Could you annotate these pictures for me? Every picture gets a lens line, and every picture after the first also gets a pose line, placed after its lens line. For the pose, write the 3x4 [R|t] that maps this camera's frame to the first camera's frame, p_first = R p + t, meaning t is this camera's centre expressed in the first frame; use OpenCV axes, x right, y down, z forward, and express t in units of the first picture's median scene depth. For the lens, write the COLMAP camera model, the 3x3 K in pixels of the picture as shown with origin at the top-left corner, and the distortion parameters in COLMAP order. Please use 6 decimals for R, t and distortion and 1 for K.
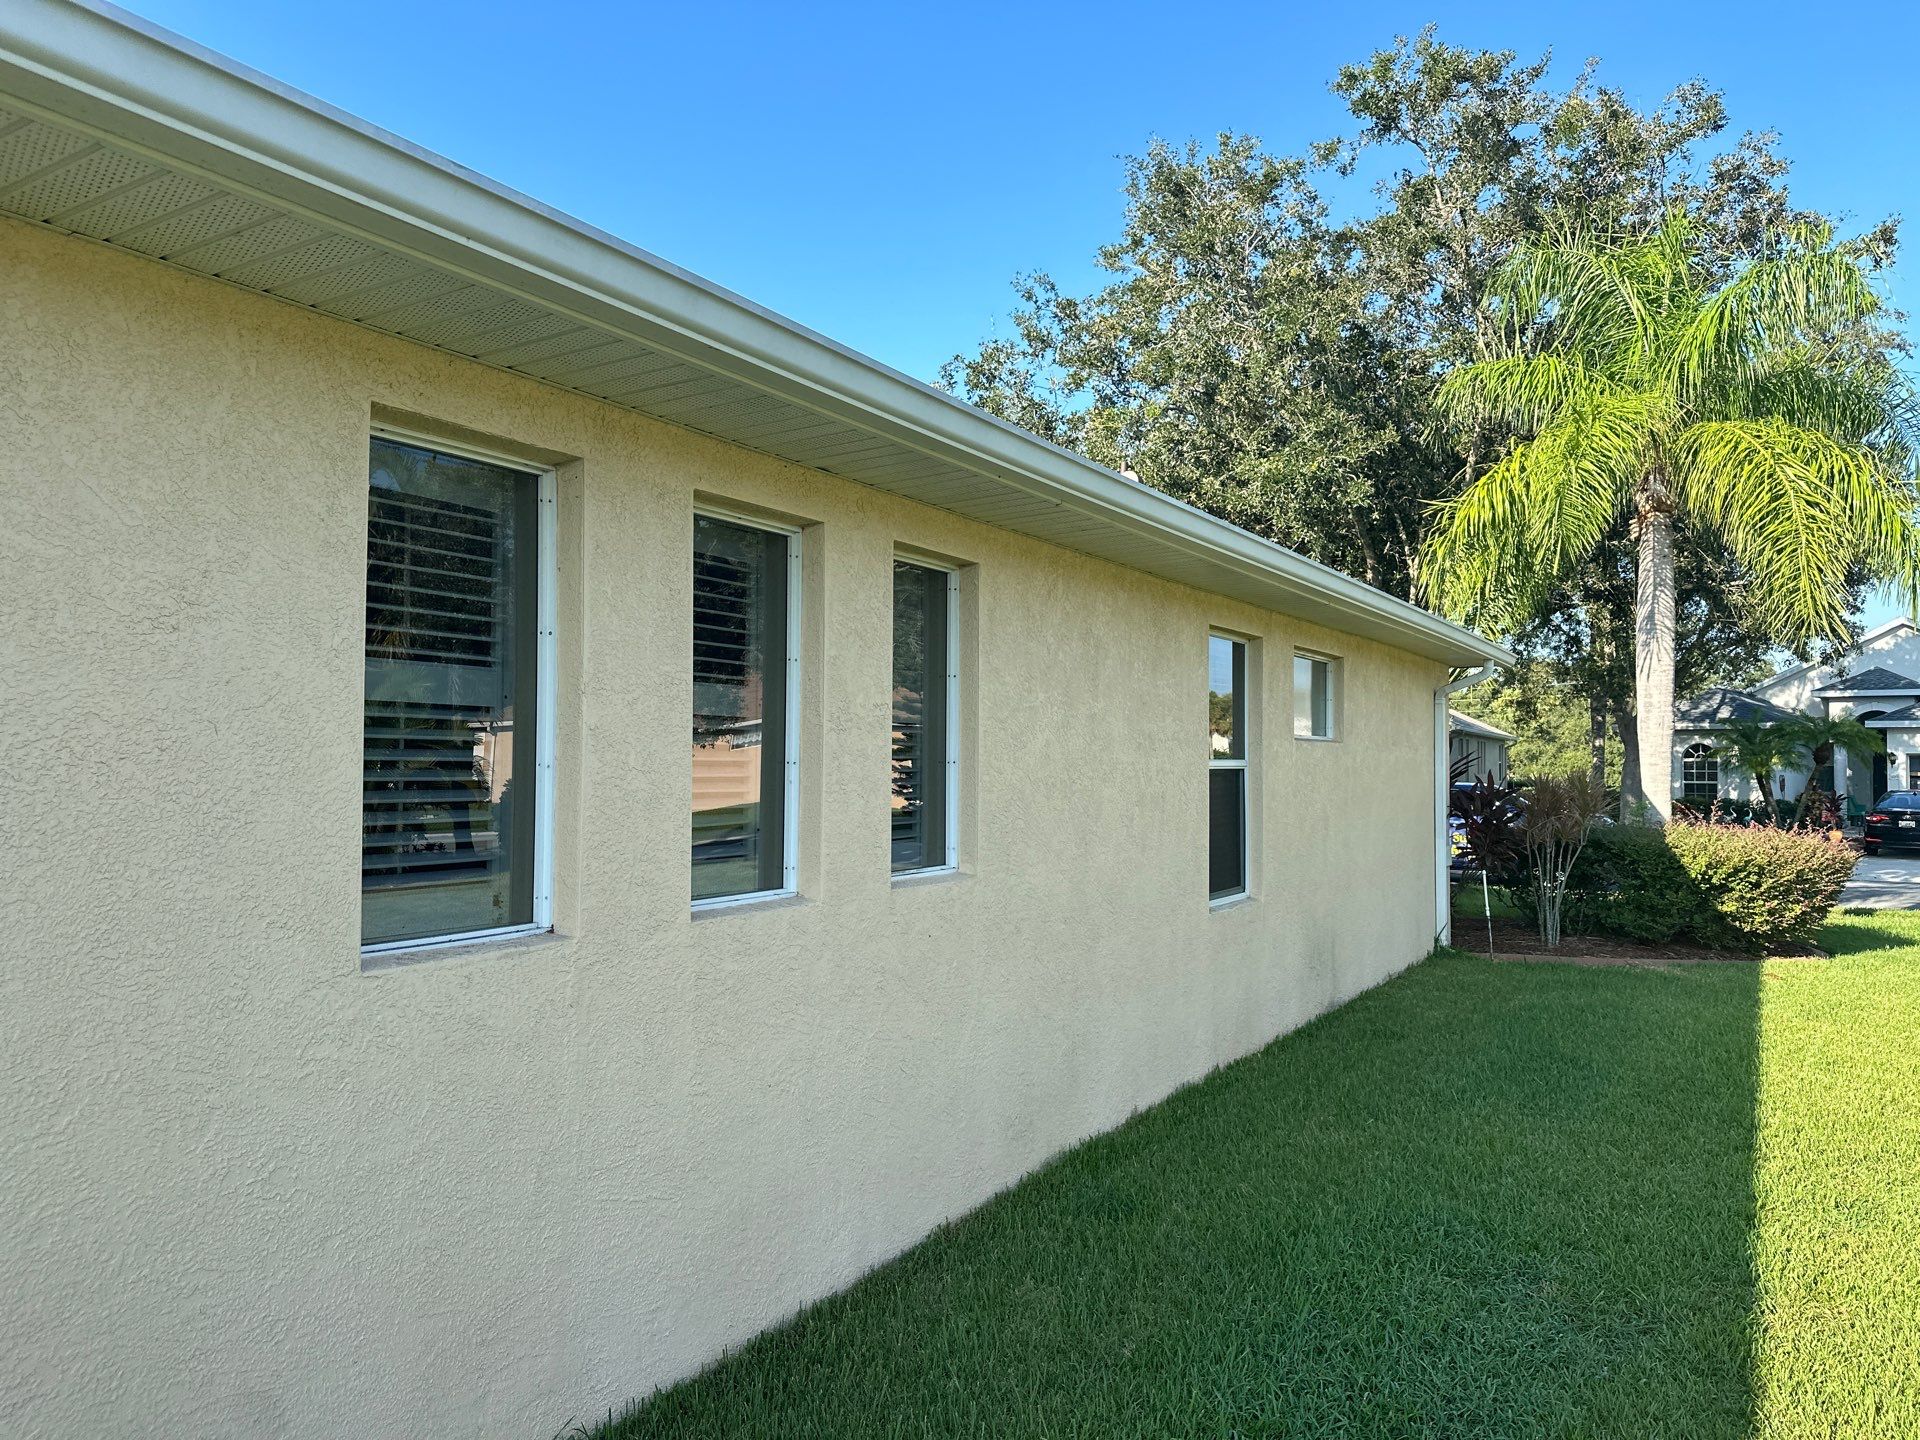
lens RADIAL K [[1357.5, 0, 934.5], [0, 1357.5, 725.3], [0, 0, 1]] dist [0.040371, -0.023588]
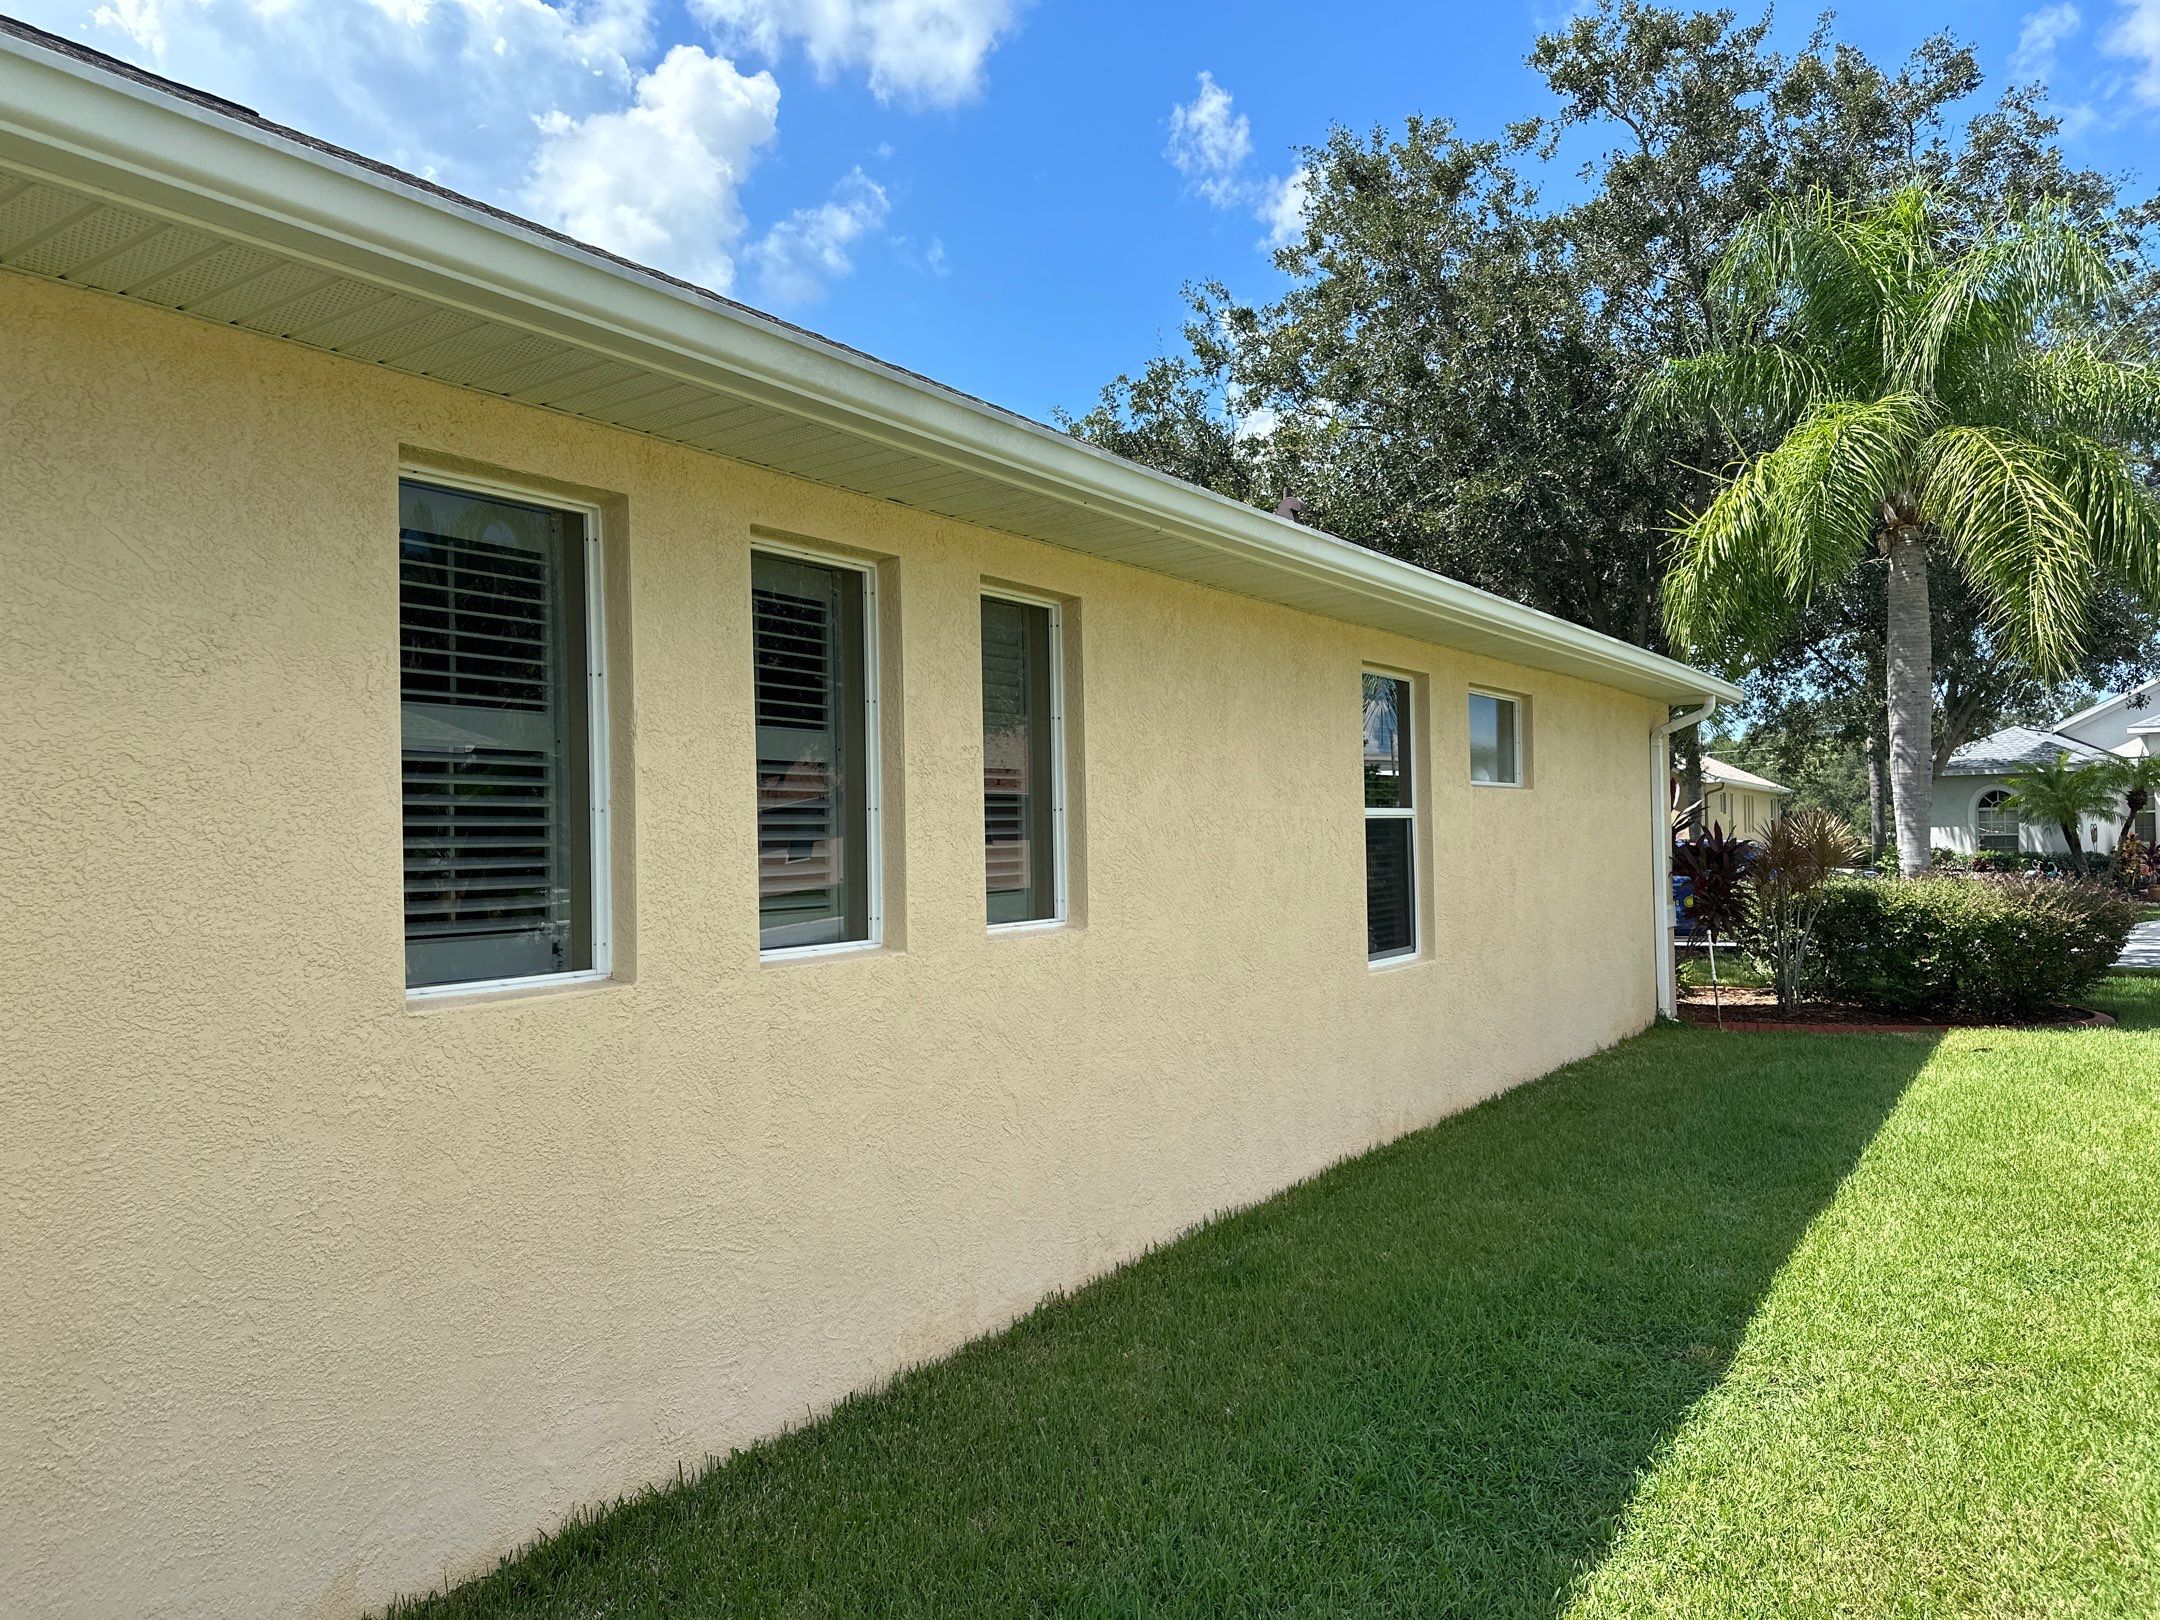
lens RADIAL K [[1527.2, 0, 1074.3], [0, 1527.2, 811.9], [0, 0, 1]] dist [0.040371, -0.023588]
pose [[0.998912, -0.024405, -0.039749, 0.026975], [0.024822, 0.999641, 0.010047, 0.007656], [0.039490, -0.011023, 0.999159, -0.024486]]
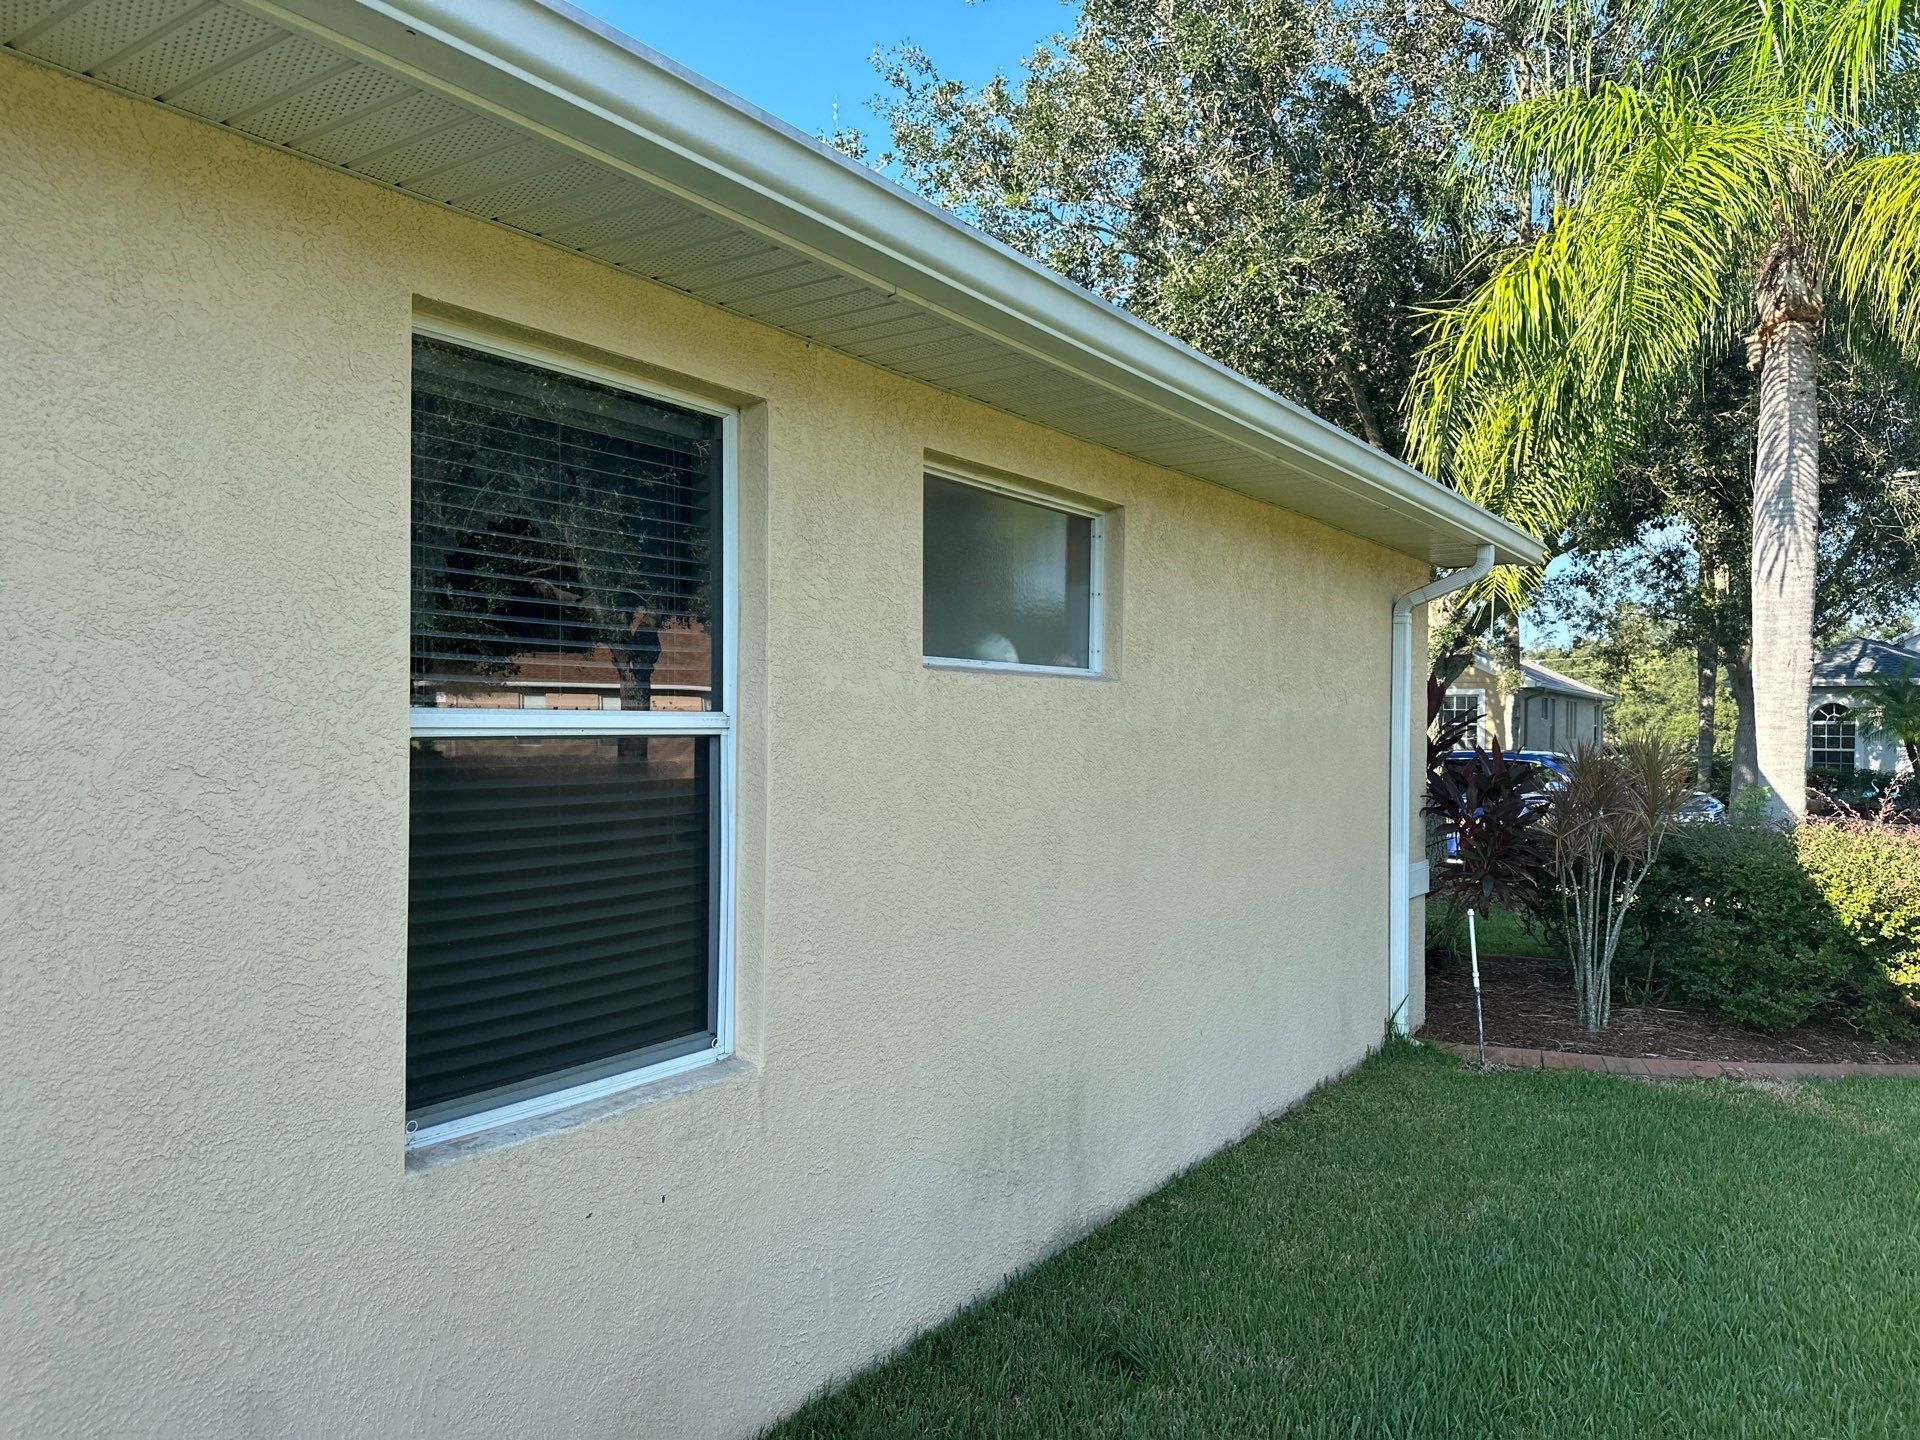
lens RADIAL K [[1357.5, 0, 943.4], [0, 1357.5, 723.4], [0, 0, 1]] dist [0.040371, -0.023588]
pose [[0.998107, 0.002595, -0.061453, 0.207960], [-0.000973, 0.999651, 0.026410, 0.012013], [0.061500, -0.026300, 0.997761, 0.397492]]
